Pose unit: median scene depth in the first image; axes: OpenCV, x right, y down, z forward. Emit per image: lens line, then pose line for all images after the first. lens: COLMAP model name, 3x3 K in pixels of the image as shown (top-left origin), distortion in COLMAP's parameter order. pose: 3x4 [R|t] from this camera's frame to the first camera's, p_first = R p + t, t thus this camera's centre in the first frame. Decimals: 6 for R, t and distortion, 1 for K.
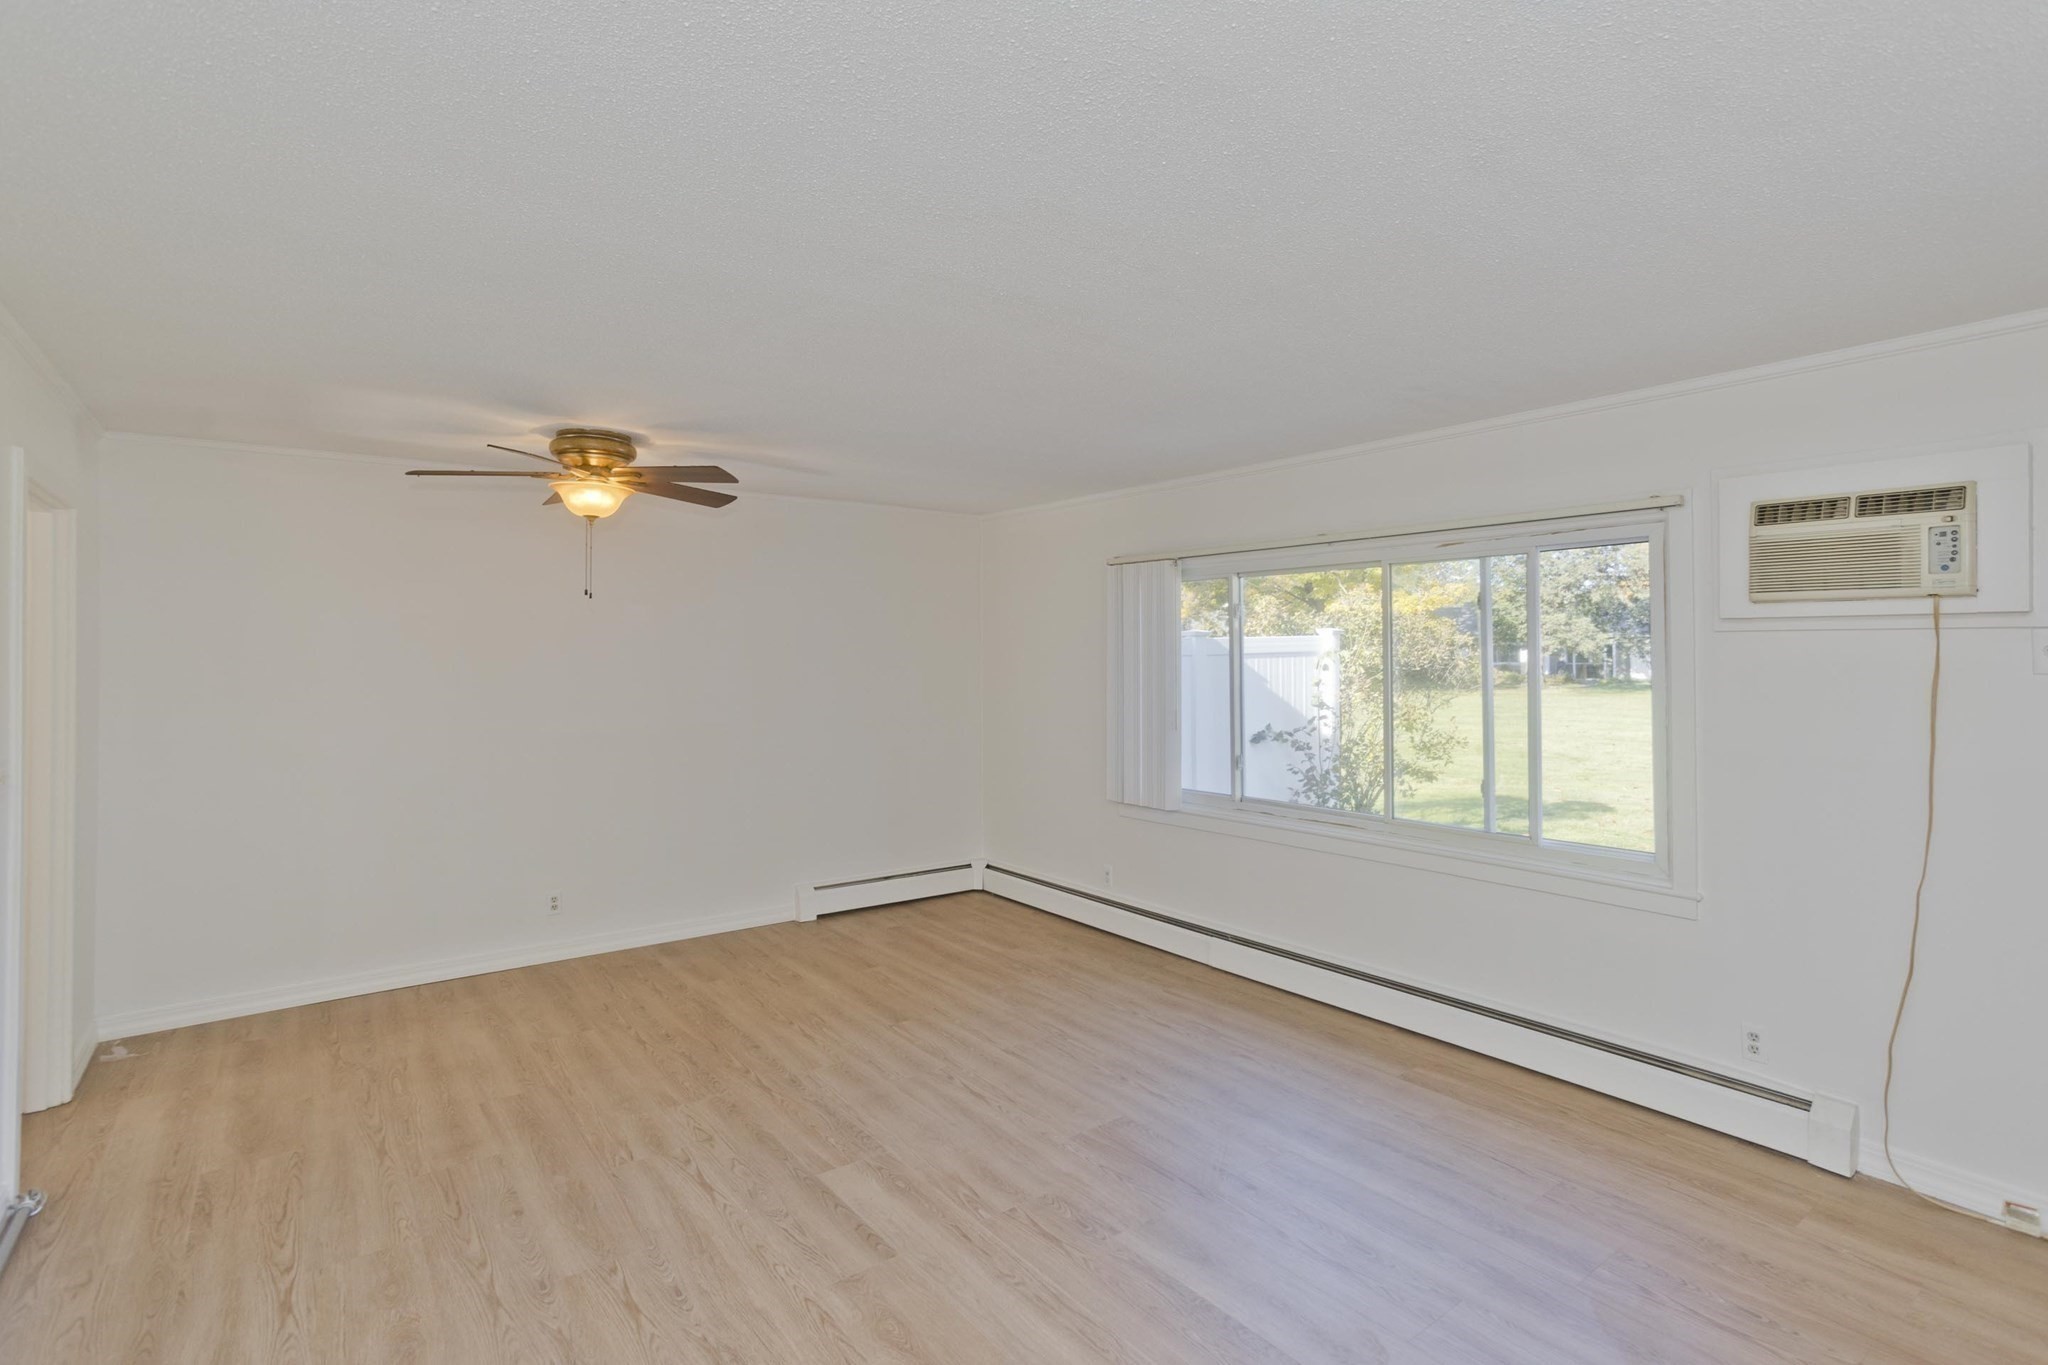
lens RADIAL K [[992.7, 0, 1028.9], [0, 992.7, 670.9], [0, 0, 1]] dist [-0.048950, 0.031447]
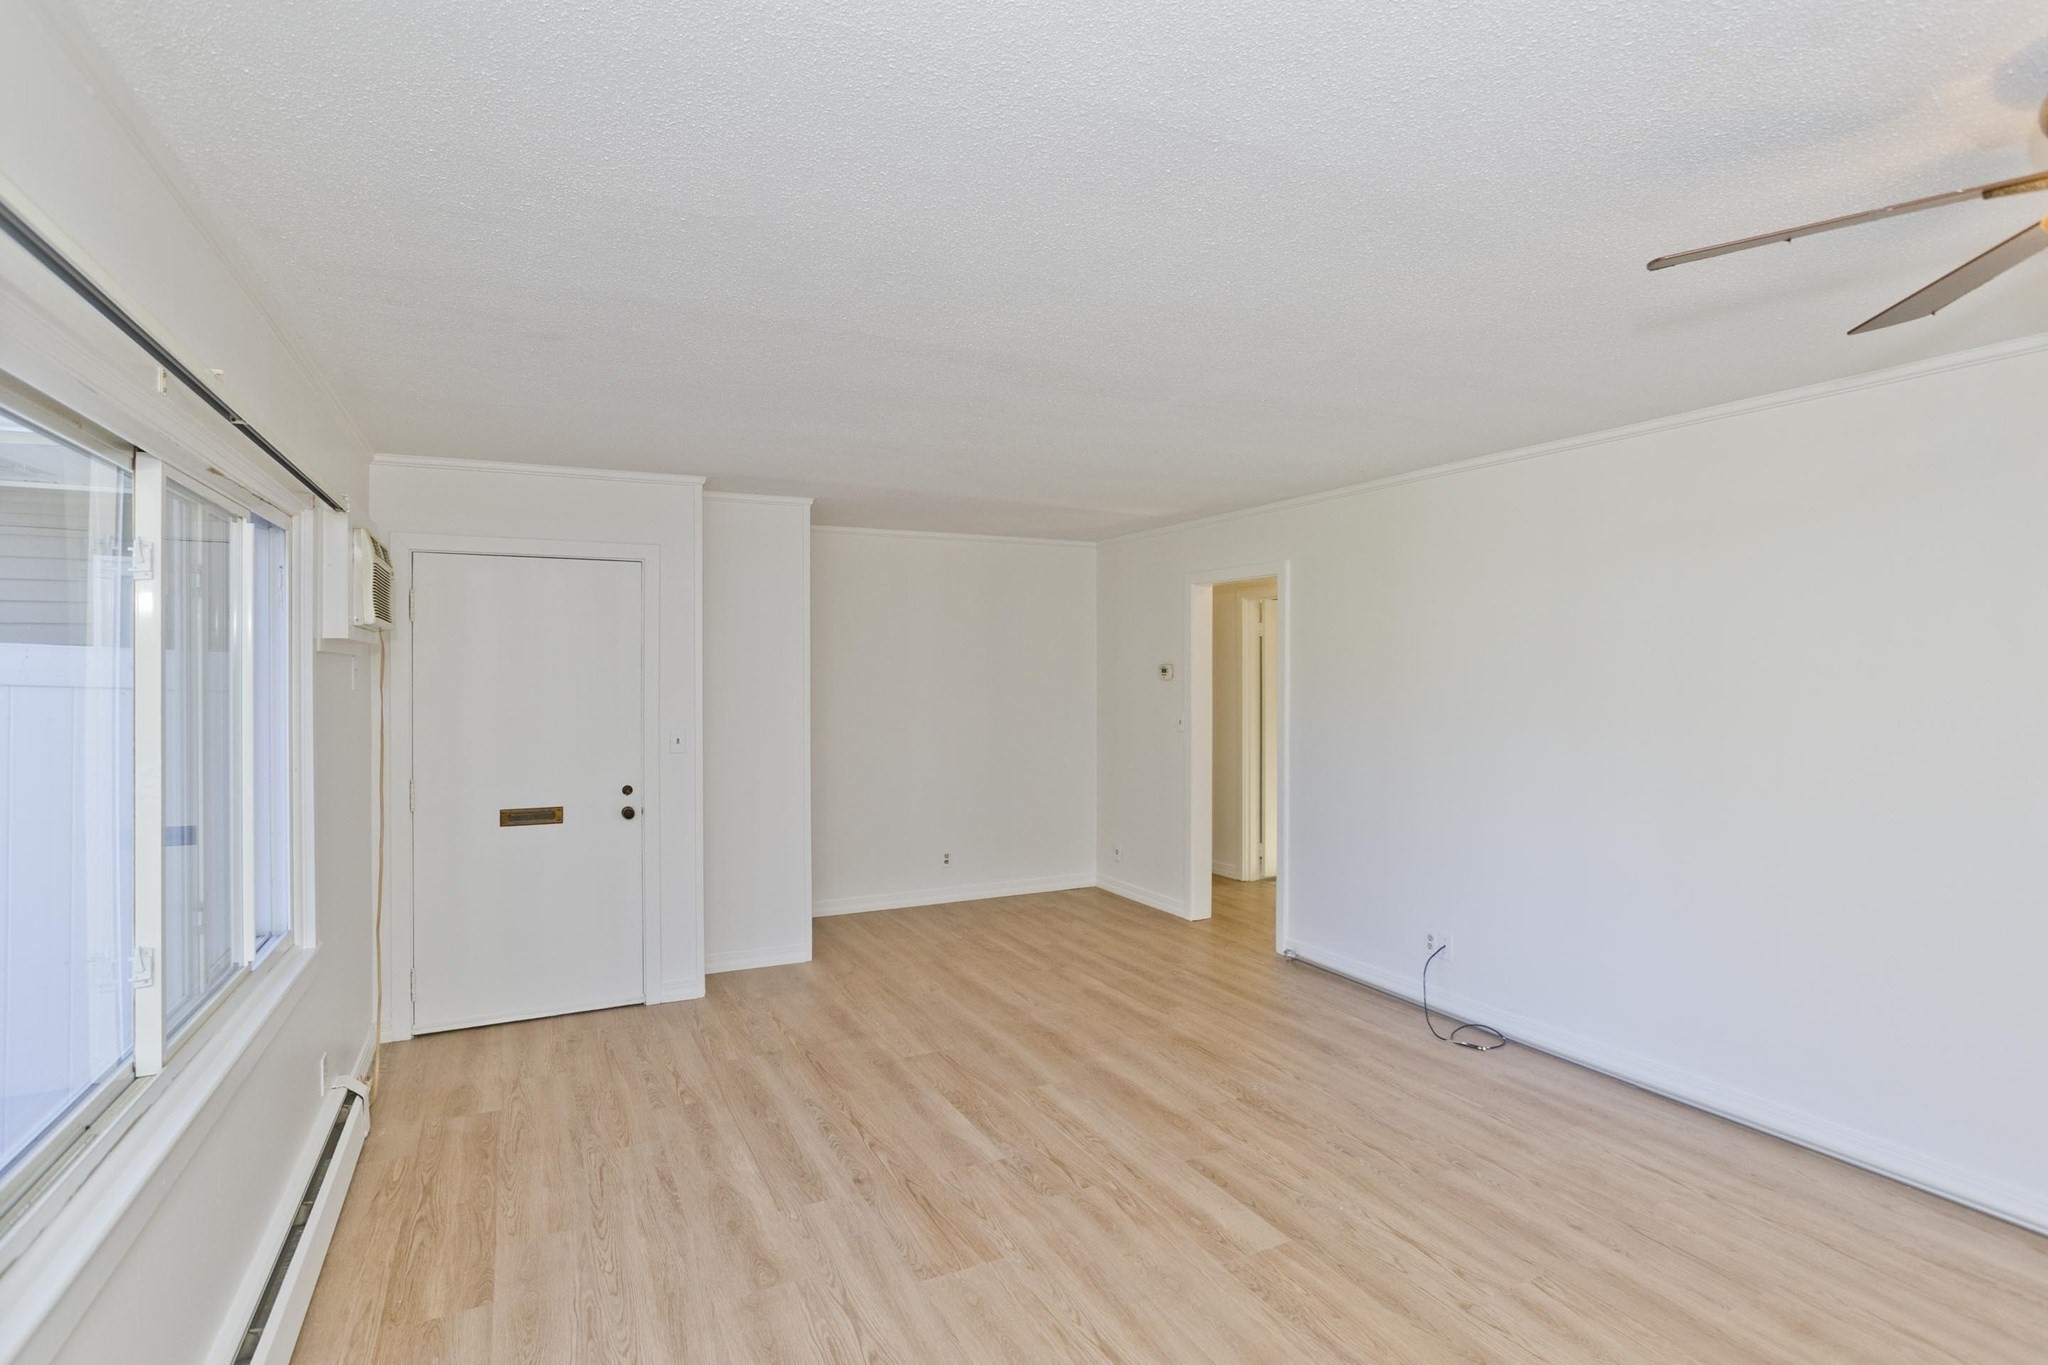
lens RADIAL K [[992.7, 0, 1028.9], [0, 992.7, 670.9], [0, 0, 1]] dist [-0.048950, 0.031447]
pose [[-0.985959, 0.007283, 0.166828, -0.120311], [0.010133, 0.999817, 0.016239, -0.033306], [-0.166679, 0.017701, -0.985852, 1.778750]]
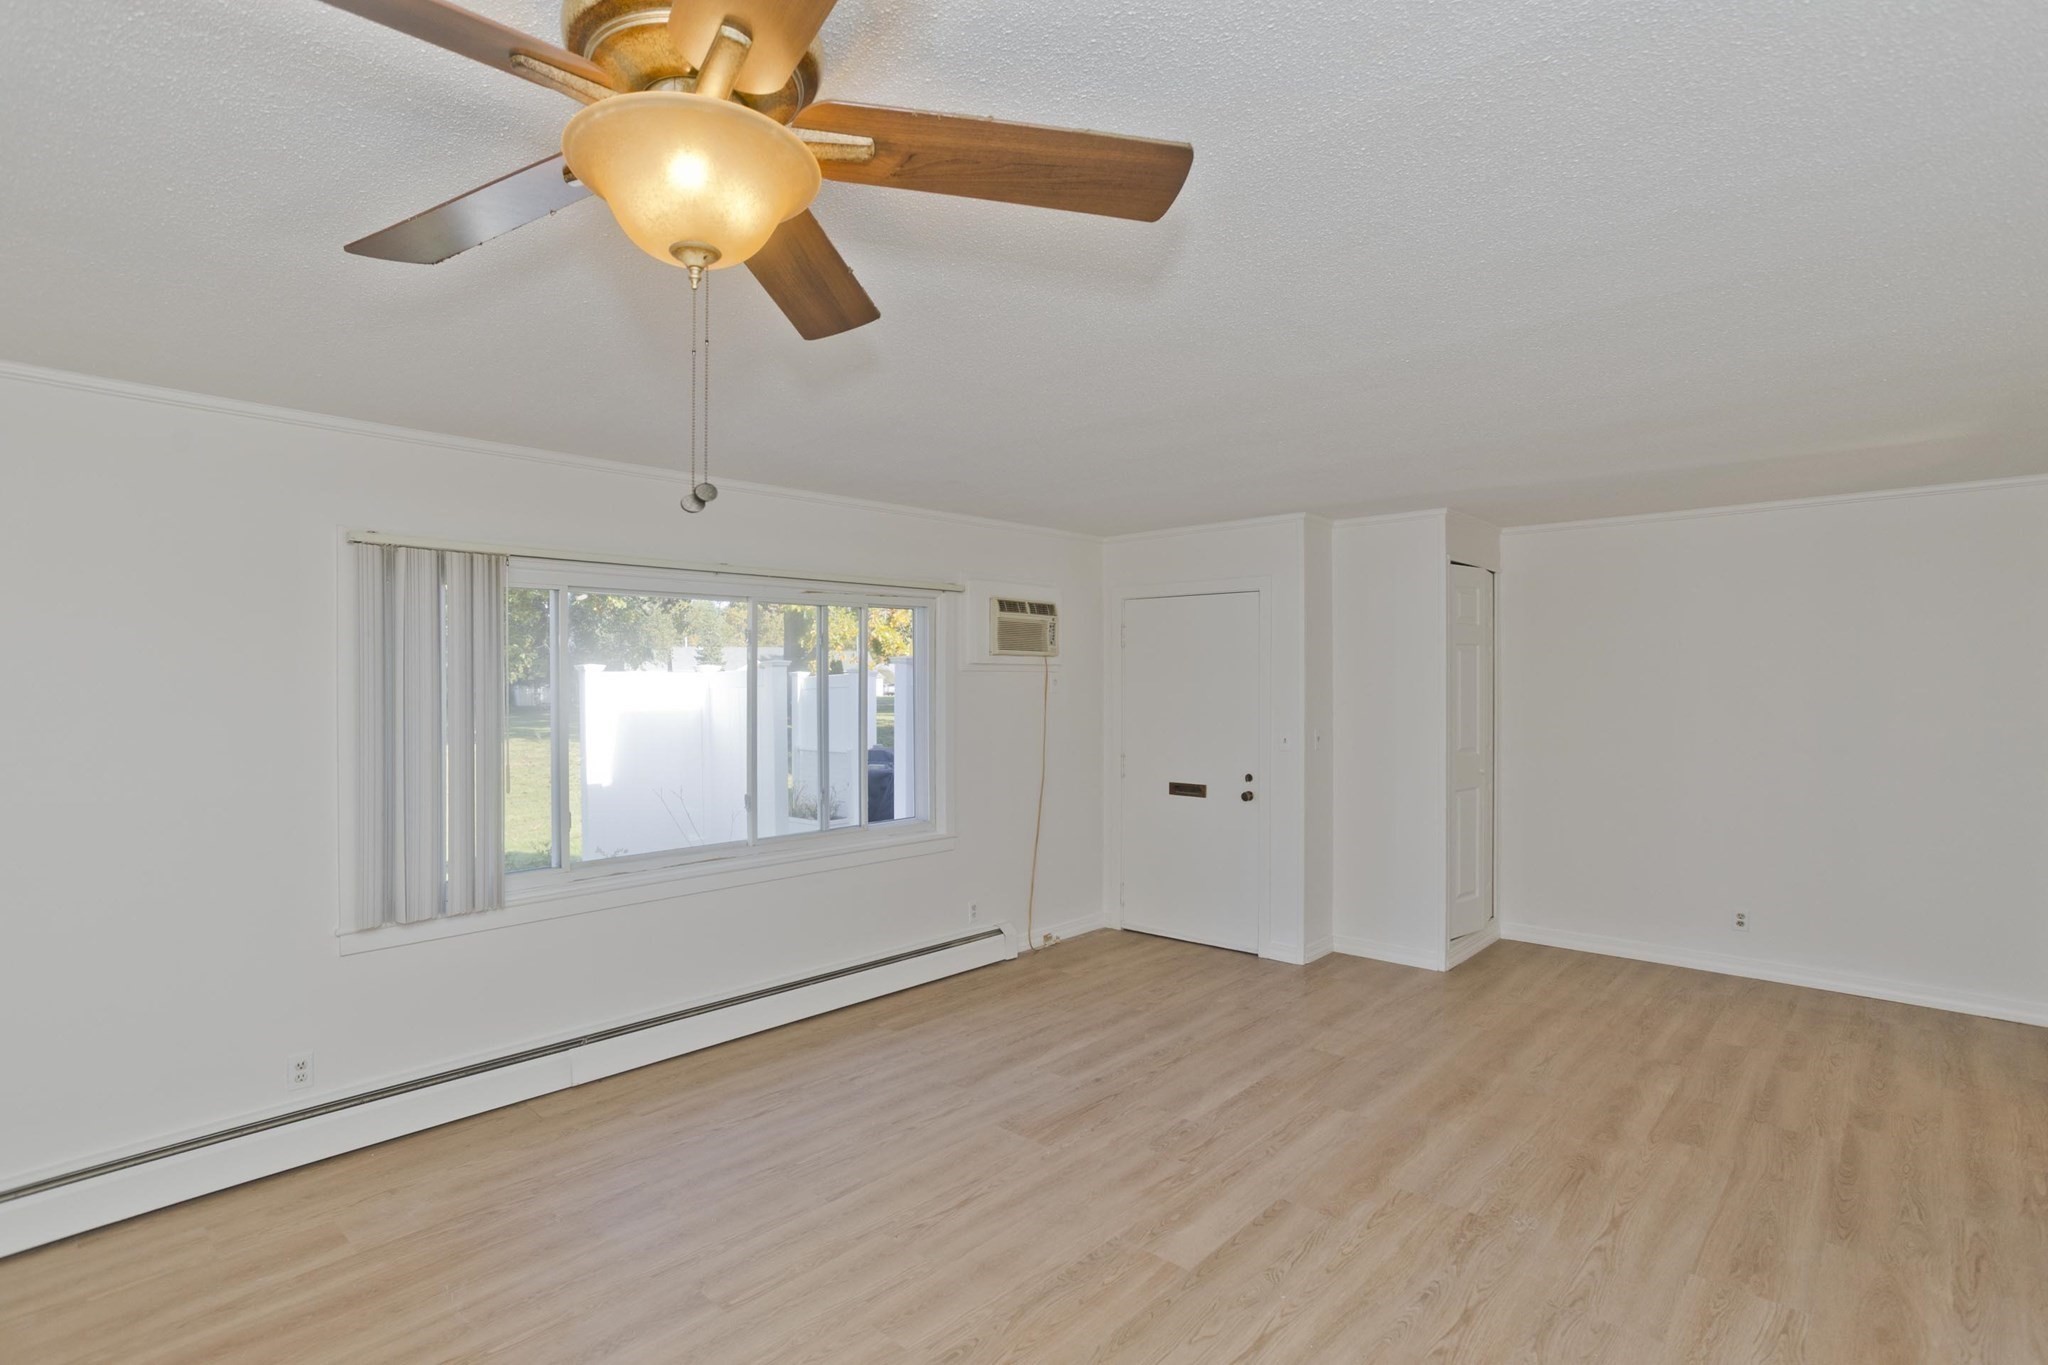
lens RADIAL K [[1021.0, 0, 1017.1], [0, 1021.0, 675.6], [0, 0, 1]] dist [-0.050786, 0.034275]
pose [[-0.184871, 0.012306, 0.982686, -0.994977], [0.021971, 0.999723, -0.008386, -0.013593], [-0.982517, 0.020040, -0.185090, 1.202929]]
